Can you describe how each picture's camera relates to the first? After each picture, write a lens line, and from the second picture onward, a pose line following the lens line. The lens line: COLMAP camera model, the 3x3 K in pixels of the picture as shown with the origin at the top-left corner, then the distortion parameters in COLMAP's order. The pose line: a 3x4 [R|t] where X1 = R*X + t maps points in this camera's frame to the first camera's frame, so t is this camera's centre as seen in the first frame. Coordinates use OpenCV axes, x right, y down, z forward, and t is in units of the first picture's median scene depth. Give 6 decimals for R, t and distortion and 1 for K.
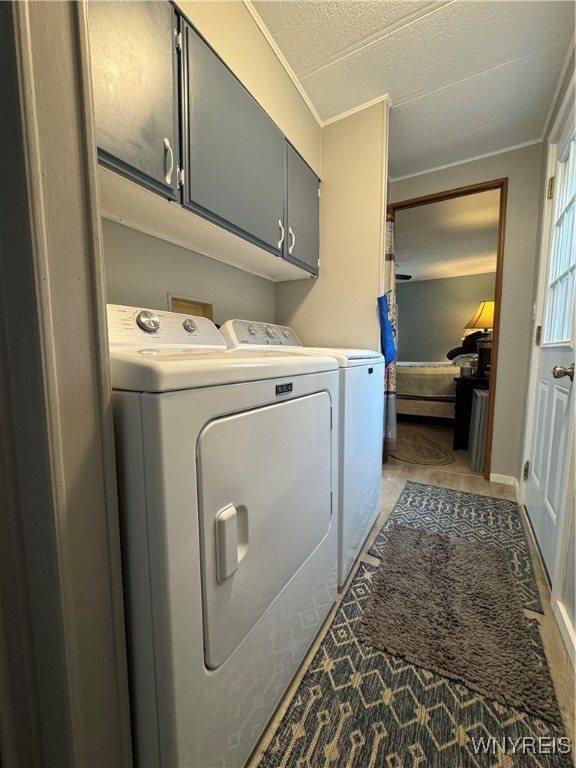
lens RADIAL K [[306.2, 0, 291.2], [0, 306.2, 381.5], [0, 0, 1]] dist [-0.002138, 0.000797]
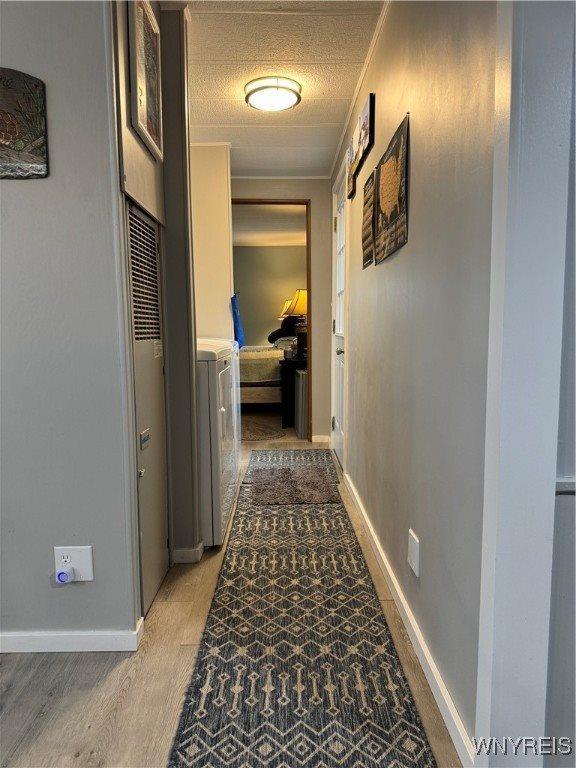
lens RADIAL K [[538.3, 0, 285.5], [0, 538.3, 384.8], [0, 0, 1]] dist [0.073603, -0.089600]
pose [[0.858028, -0.061541, 0.509902, -0.611968], [0.057689, 0.998061, 0.023383, 0.044780], [-0.510353, 0.009353, 0.859914, -0.930882]]
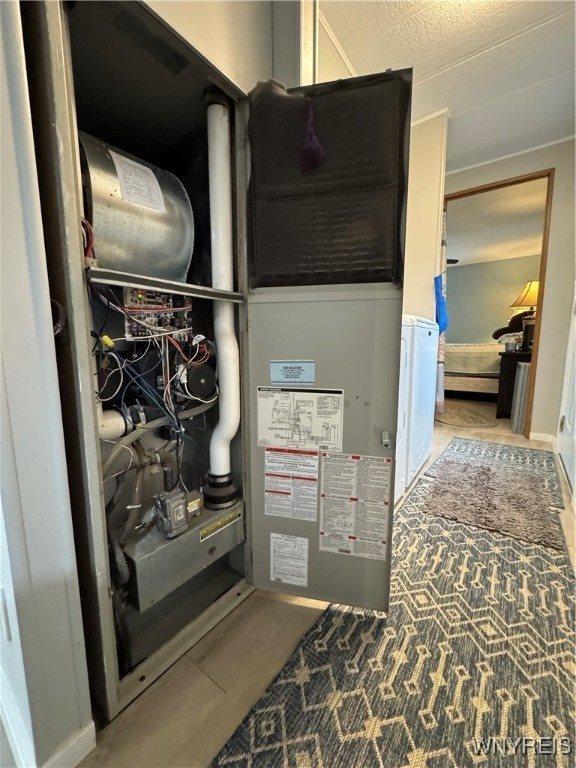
lens RADIAL K [[306.2, 0, 291.1], [0, 306.2, 382.0], [0, 0, 1]] dist [-0.002138, 0.000797]
pose [[0.994149, 0.010977, -0.107456, -0.132006], [-0.007777, 0.999515, 0.030154, 0.098368], [0.107735, -0.029142, 0.993752, -0.257213]]
